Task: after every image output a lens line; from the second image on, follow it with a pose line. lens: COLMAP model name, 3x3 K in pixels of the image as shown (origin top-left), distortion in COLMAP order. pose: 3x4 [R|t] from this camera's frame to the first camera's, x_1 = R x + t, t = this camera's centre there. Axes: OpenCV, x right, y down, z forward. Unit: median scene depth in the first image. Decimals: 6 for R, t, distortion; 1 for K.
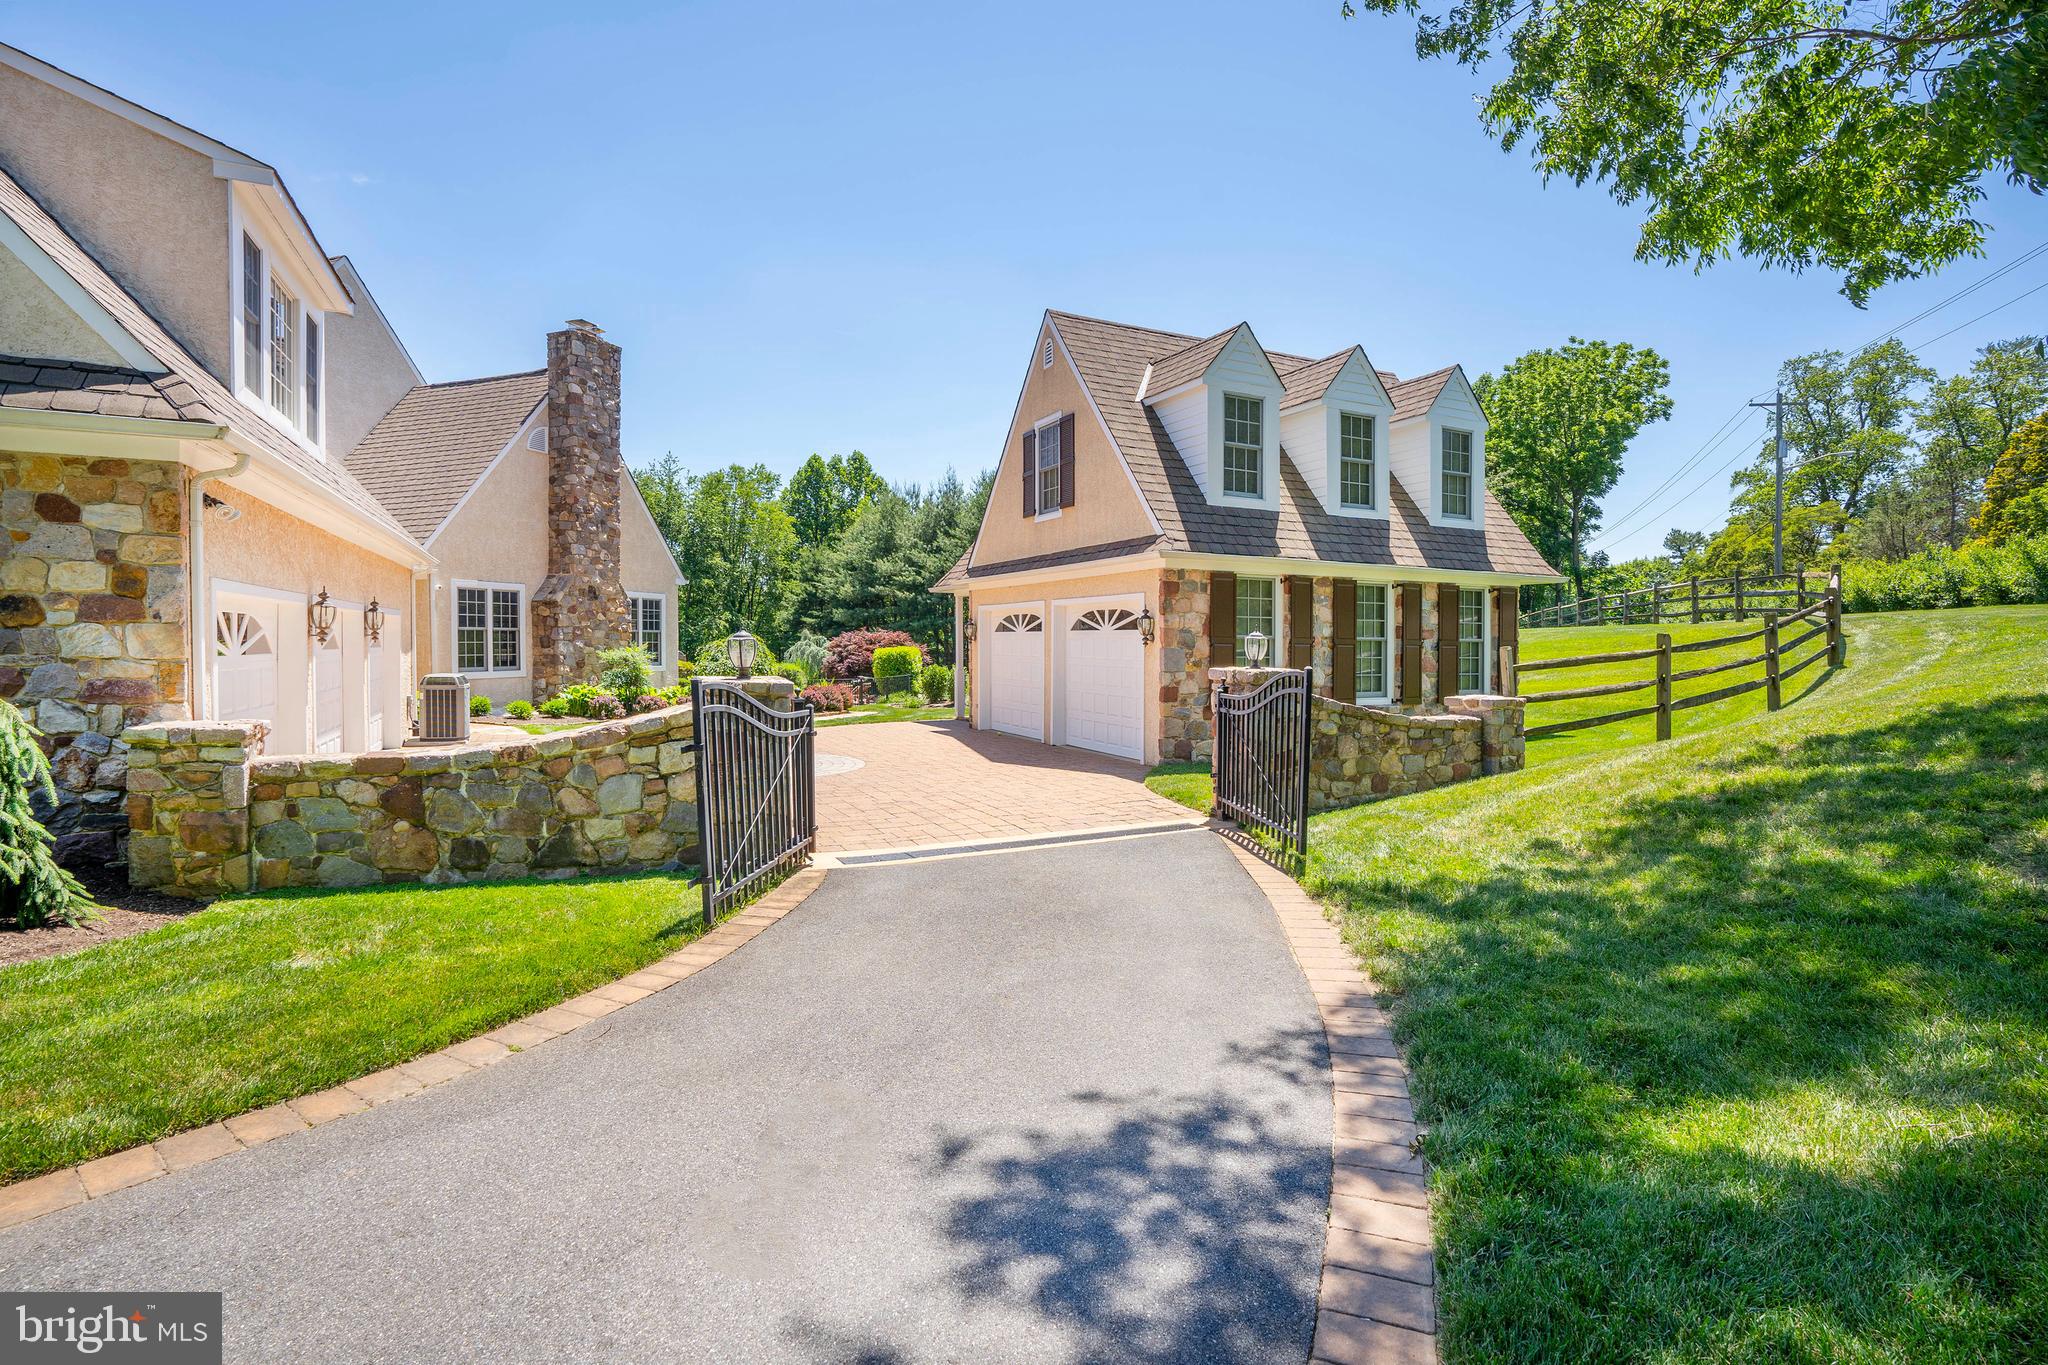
lens RADIAL K [[965.4, 0, 1024.0], [0, 965.4, 682.5], [0, 0, 1]] dist [-0.069789, 0.030074]
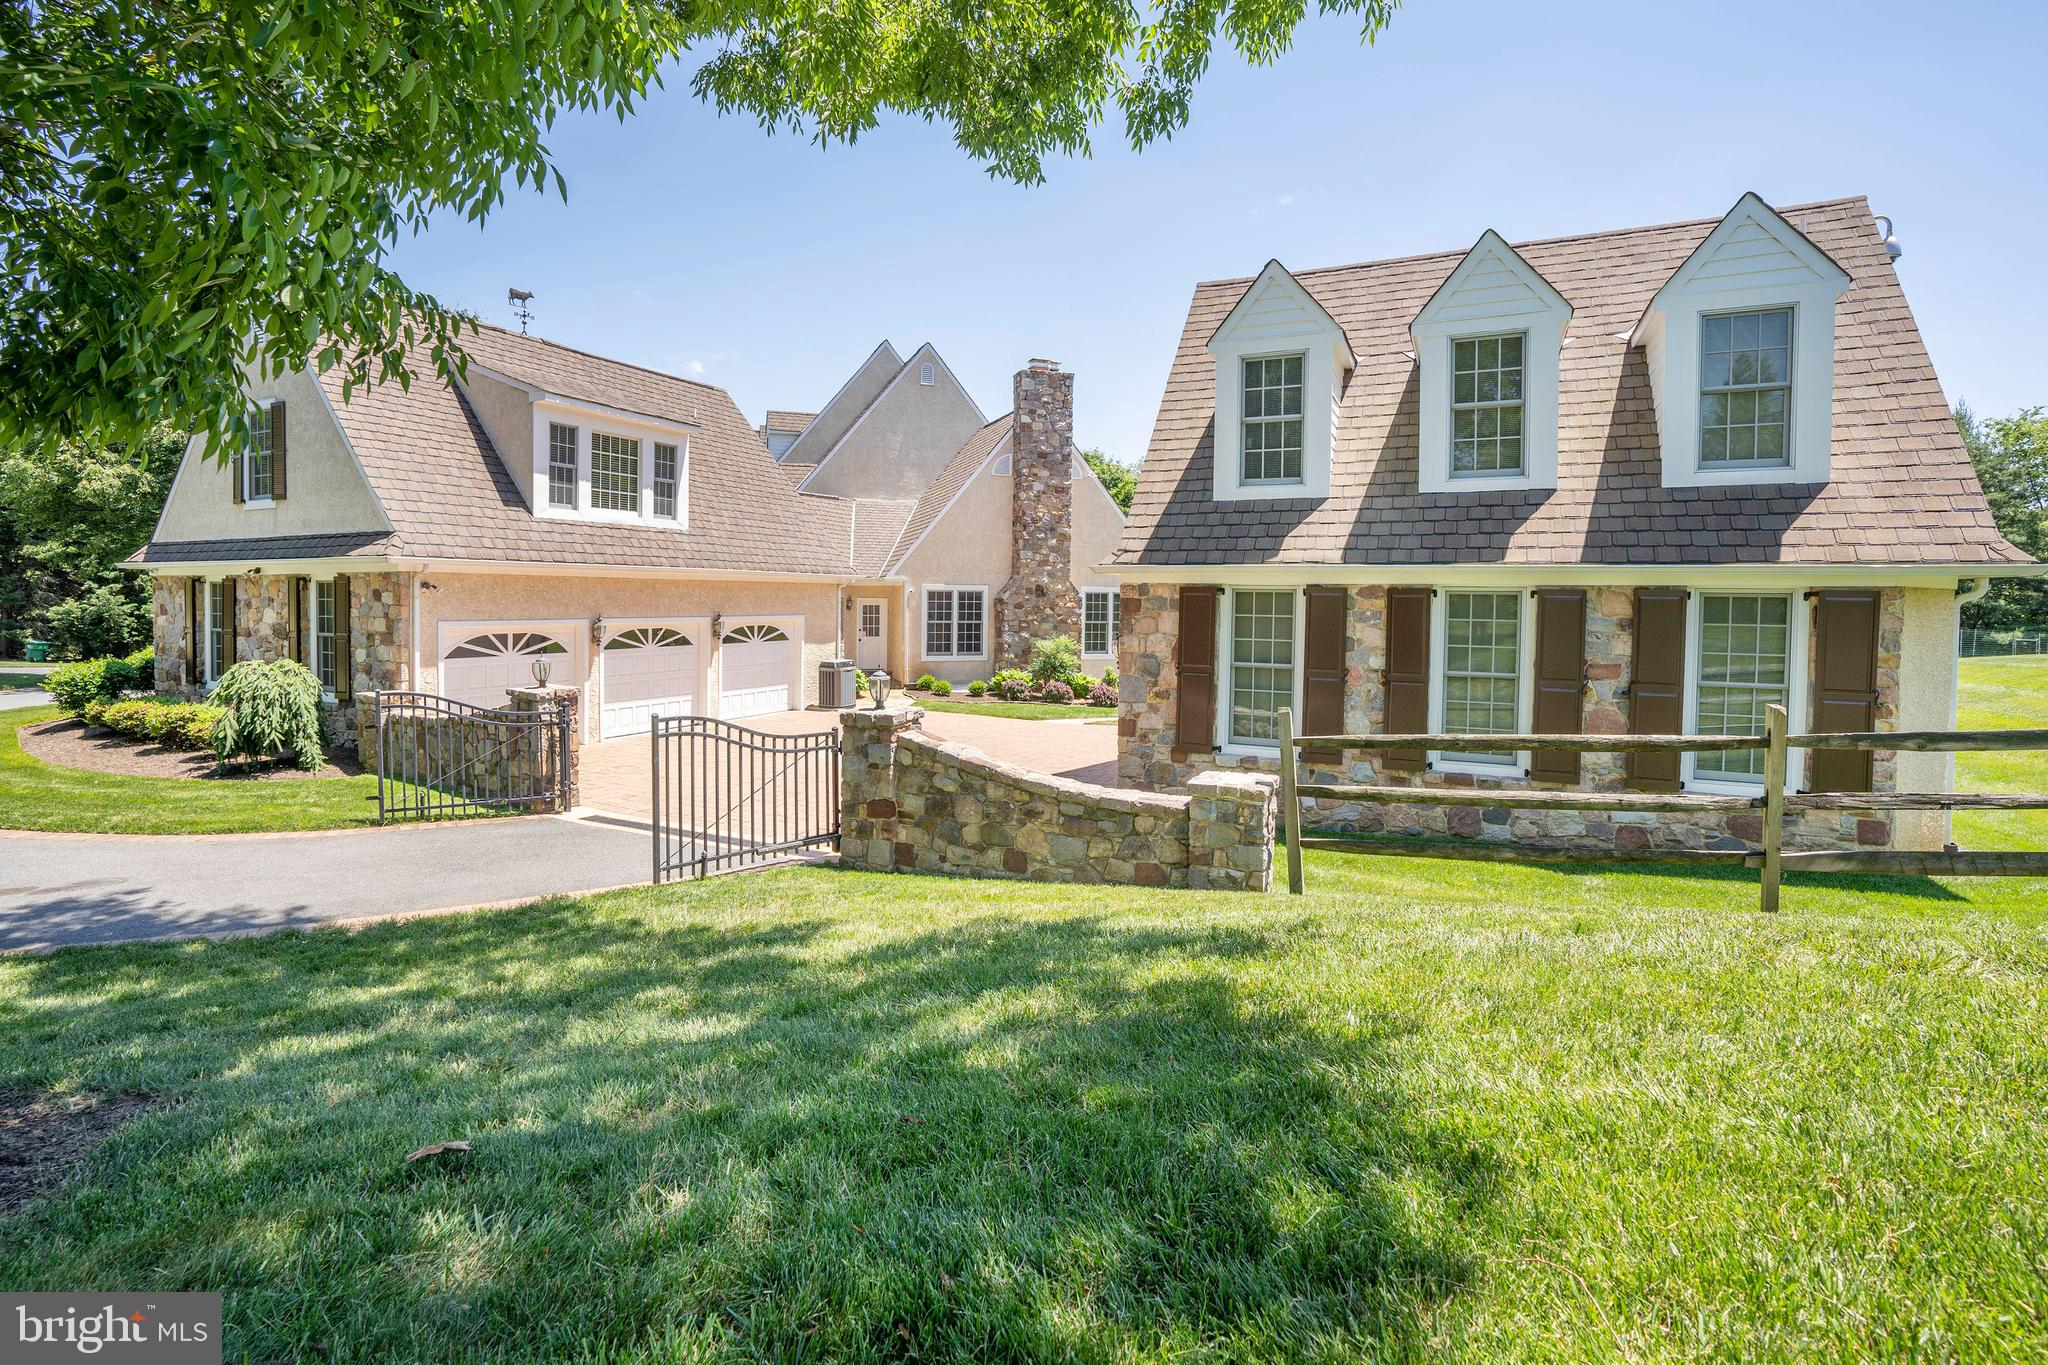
lens RADIAL K [[991.4, 0, 956.5], [0, 991.4, 650.8], [0, 0, 1]] dist [-0.052896, -0.029128]
pose [[0.577154, 0.039588, -0.815675, 0.651510], [-0.038310, 0.999037, 0.021381, -0.058067], [0.815736, 0.018909, 0.578115, 0.291894]]
